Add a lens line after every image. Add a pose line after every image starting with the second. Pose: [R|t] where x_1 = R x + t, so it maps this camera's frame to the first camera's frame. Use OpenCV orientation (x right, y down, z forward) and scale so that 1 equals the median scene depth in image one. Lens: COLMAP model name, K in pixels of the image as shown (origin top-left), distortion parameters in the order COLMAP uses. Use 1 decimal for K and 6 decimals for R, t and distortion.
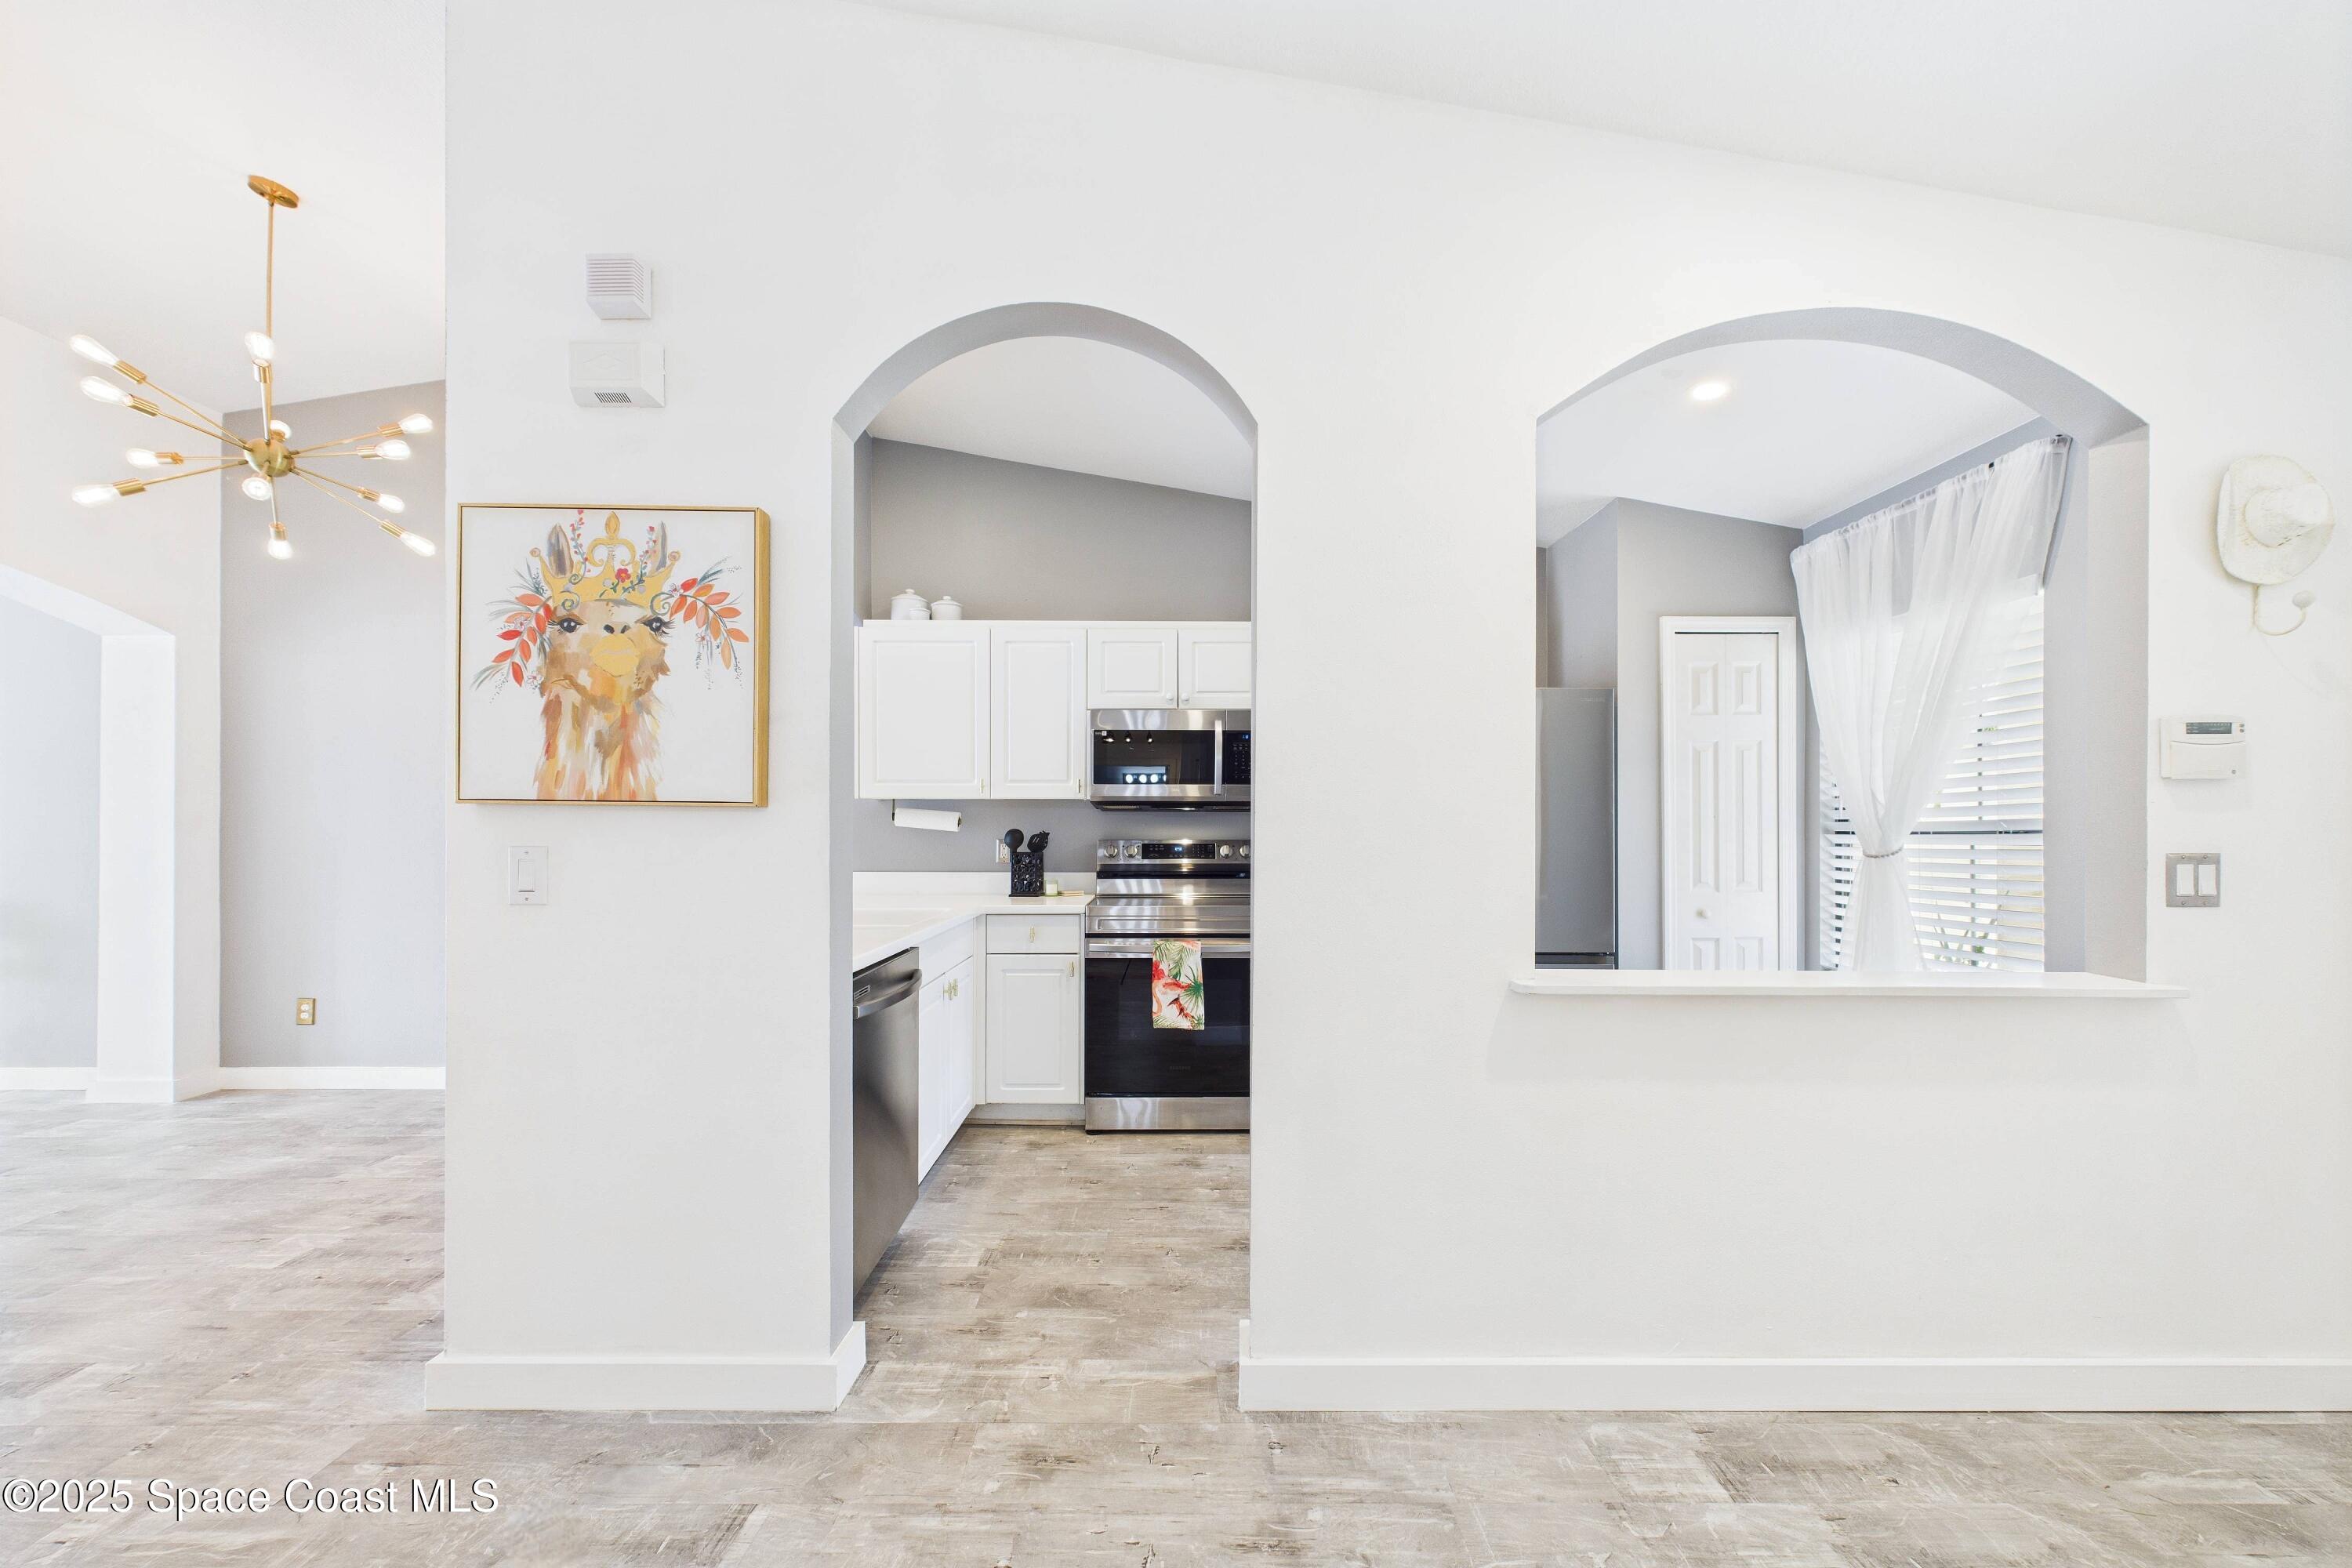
lens RADIAL K [[901.3, 0, 1178.6], [0, 901.3, 829.5], [0, 0, 1]] dist [-0.000148, 0.000087]
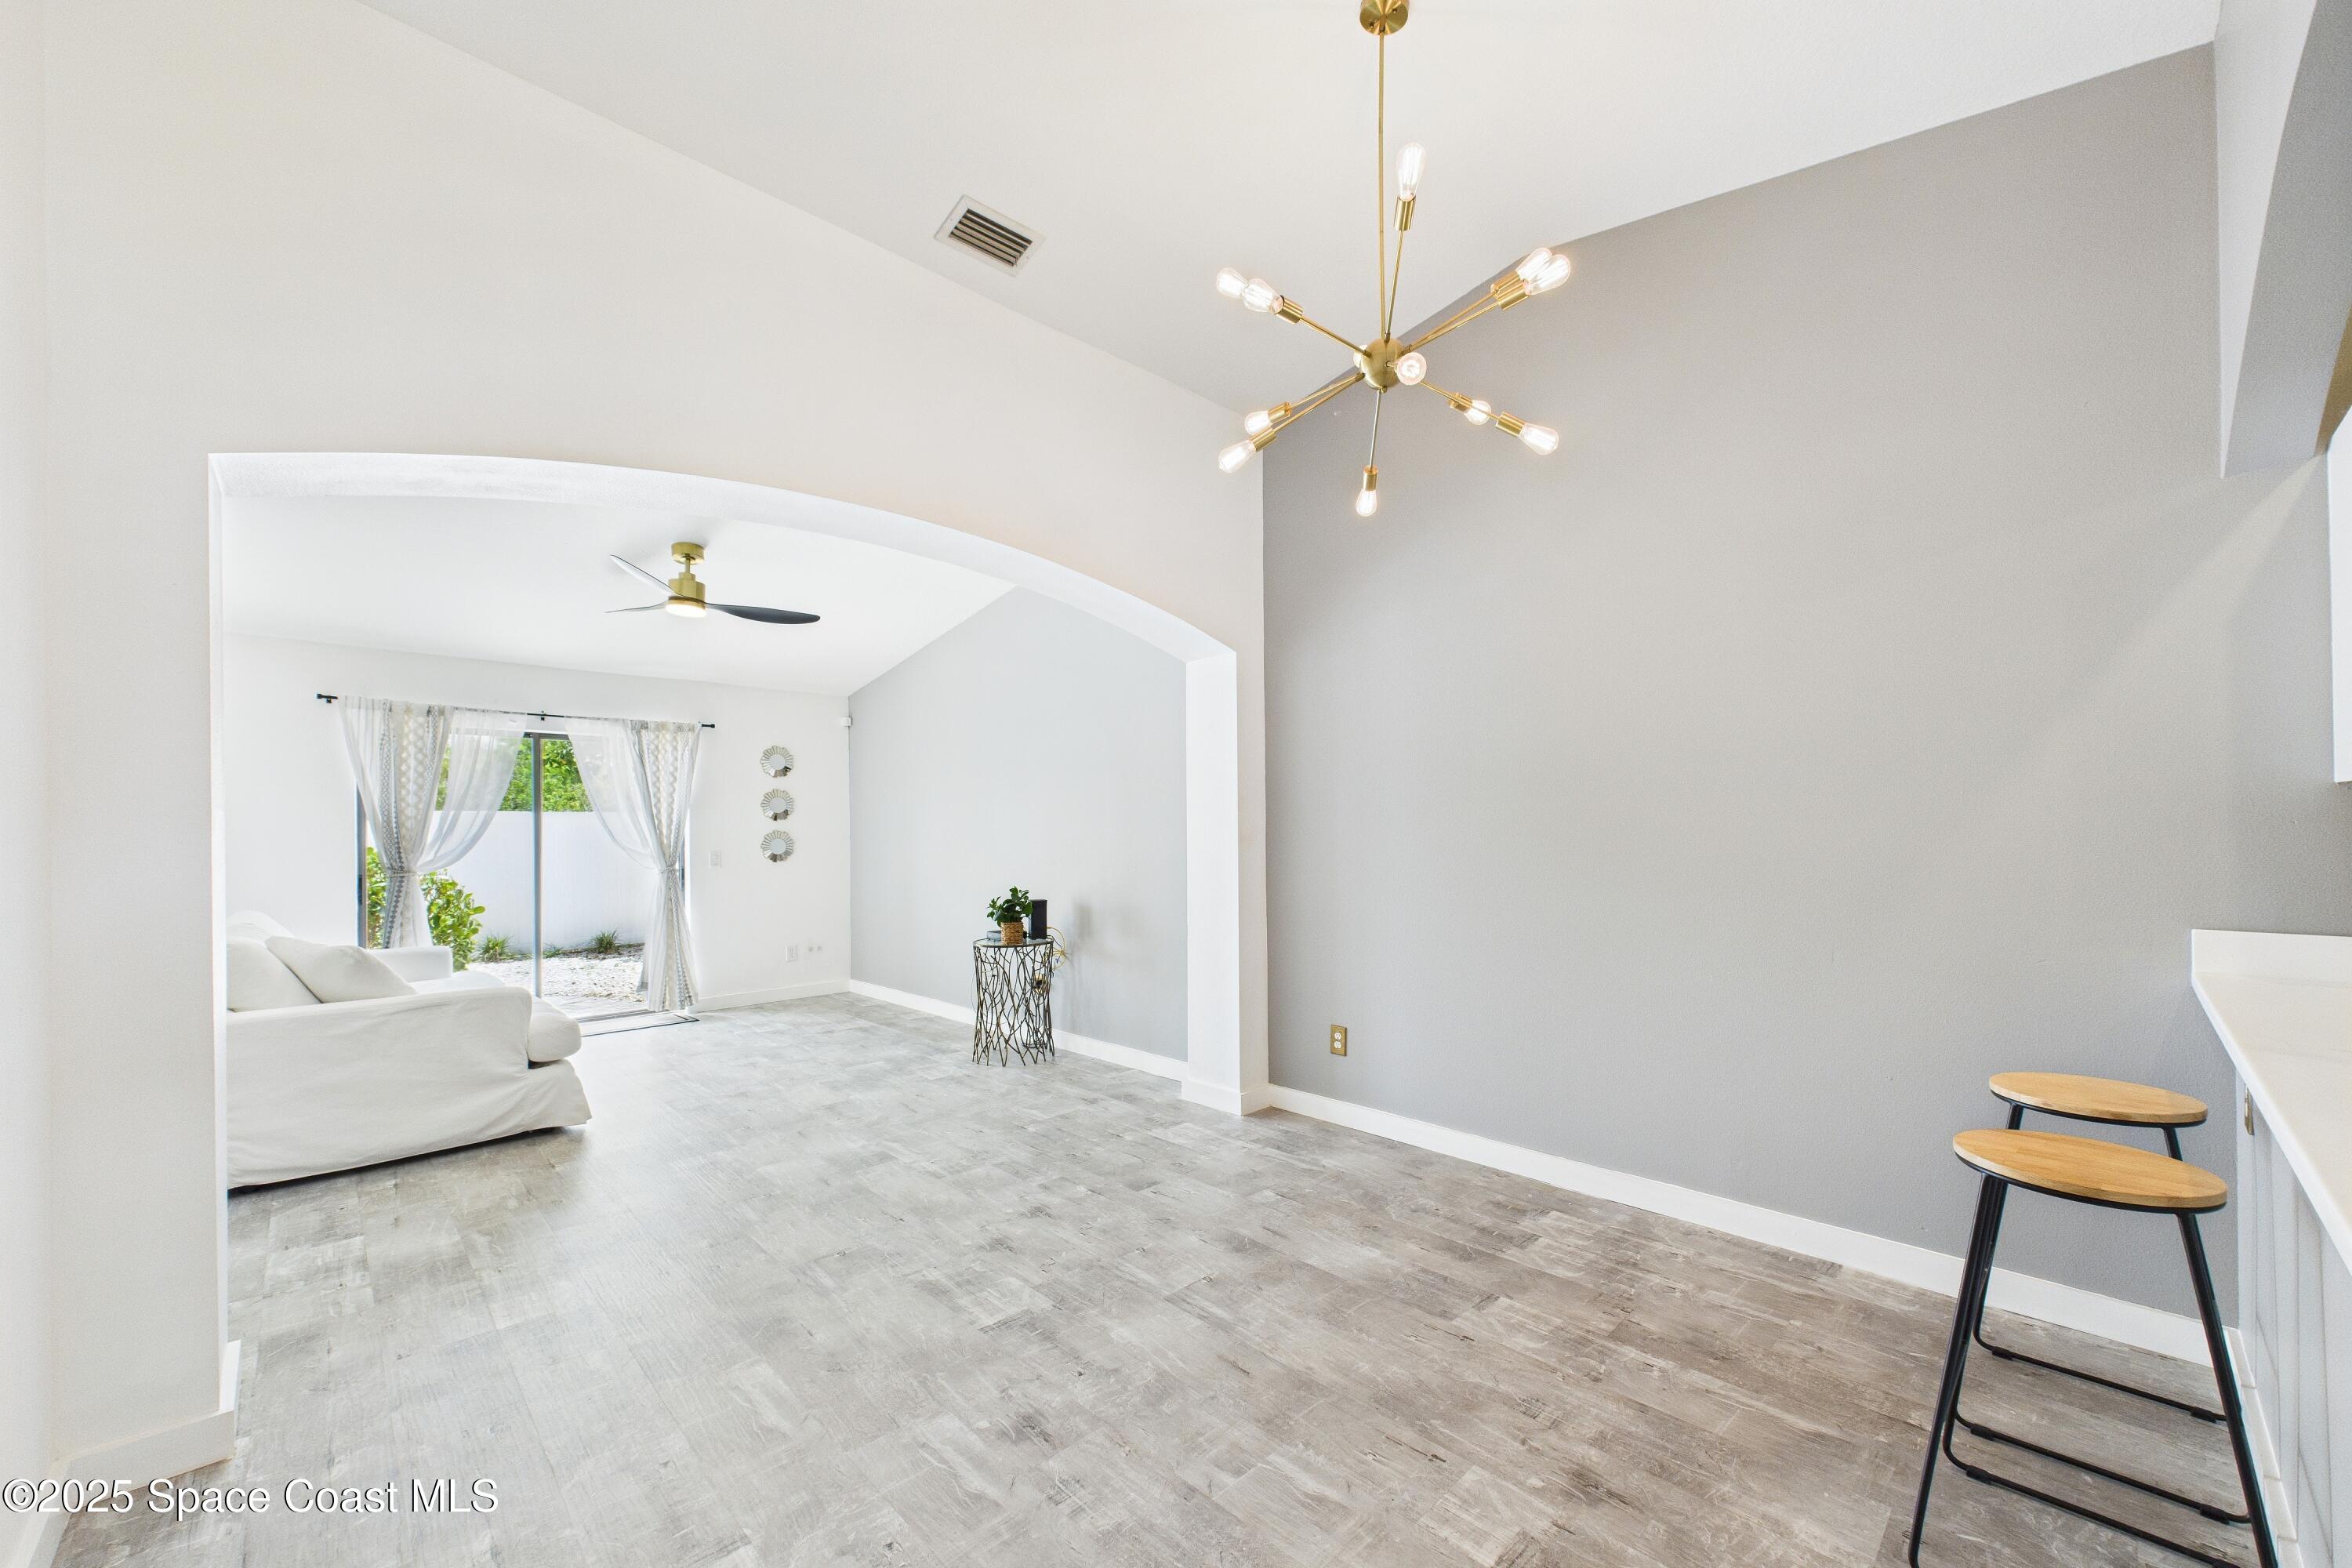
lens RADIAL K [[901.3, 0, 1174.4], [0, 901.3, 831.8], [0, 0, 1]] dist [-0.000148, 0.000087]
pose [[0.684690, -0.007786, -0.728793, -0.651709], [0.009287, 0.999955, -0.001958, -0.019716], [0.728775, -0.005428, 0.684731, 0.391854]]
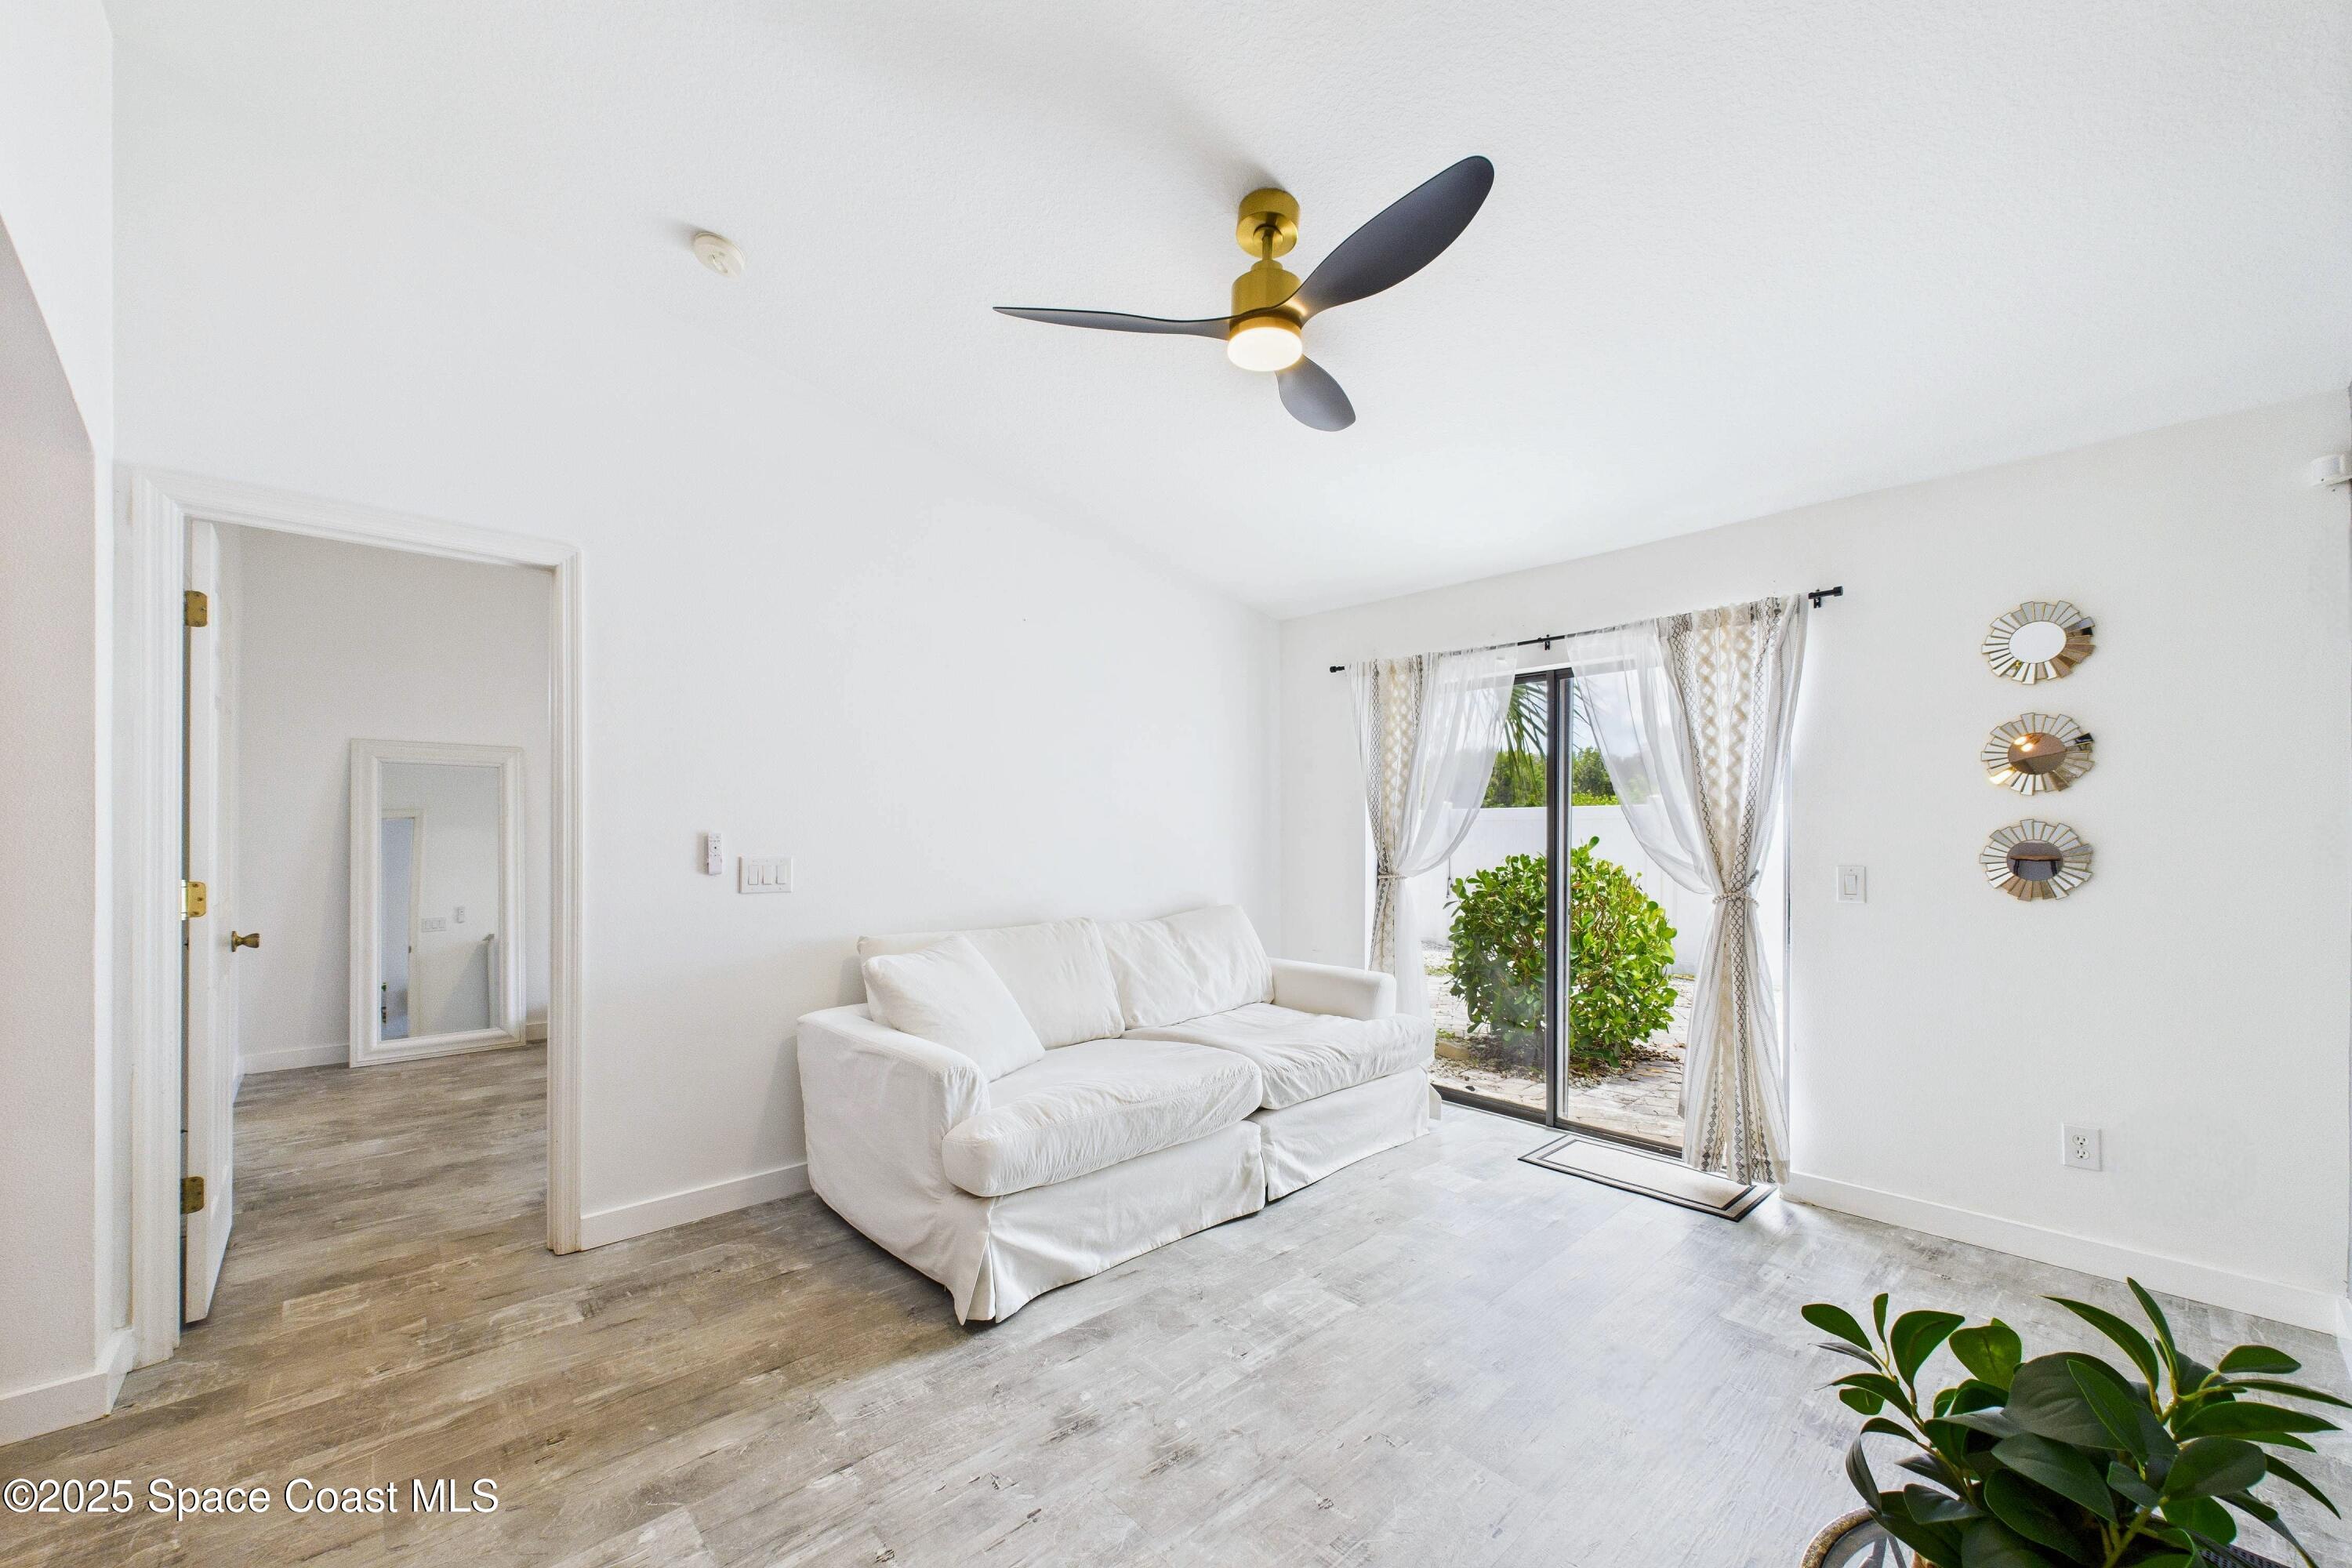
lens RADIAL K [[901.3, 0, 1170.4], [0, 901.3, 827.9], [0, 0, 1]] dist [-0.000148, 0.000087]
pose [[-0.743660, -0.007358, -0.668518, -1.960959], [-0.005520, 0.999973, -0.004867, -0.020131], [0.668535, 0.000071, -0.743680, 1.461647]]
